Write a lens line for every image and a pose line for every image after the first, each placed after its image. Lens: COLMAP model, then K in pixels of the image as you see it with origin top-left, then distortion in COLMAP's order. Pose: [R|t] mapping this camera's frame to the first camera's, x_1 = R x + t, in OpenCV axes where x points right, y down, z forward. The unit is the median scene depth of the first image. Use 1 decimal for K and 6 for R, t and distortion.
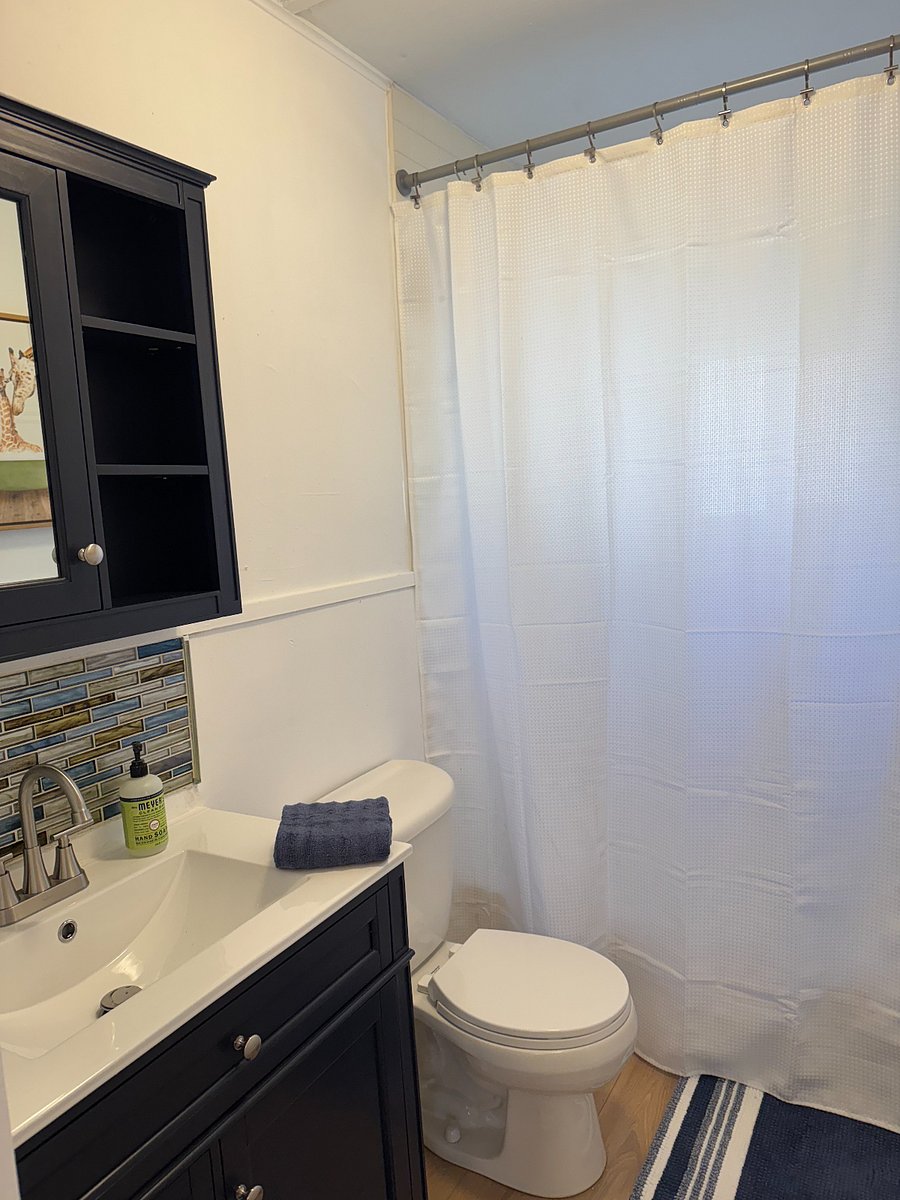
lens RADIAL K [[828.6, 0, 458.8], [0, 828.6, 598.1], [0, 0, 1]] dist [0.041856, -0.077025]
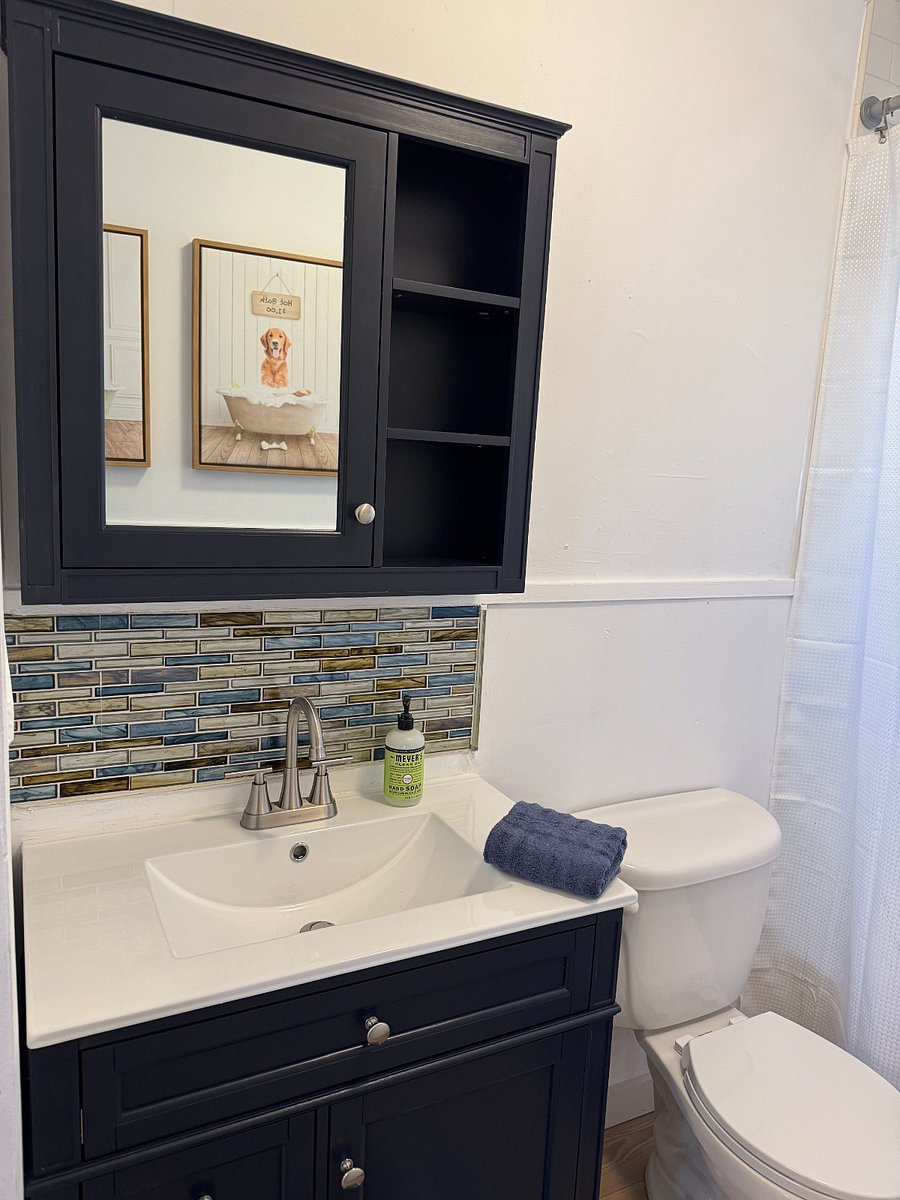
lens RADIAL K [[828.6, 0, 440.8], [0, 828.6, 597.6], [0, 0, 1]] dist [0.041856, -0.077025]
pose [[0.821531, 0.184860, -0.539365, 0.181397], [-0.165695, 0.982560, 0.084381, -0.042849], [0.545557, 0.020049, 0.837834, 0.152921]]
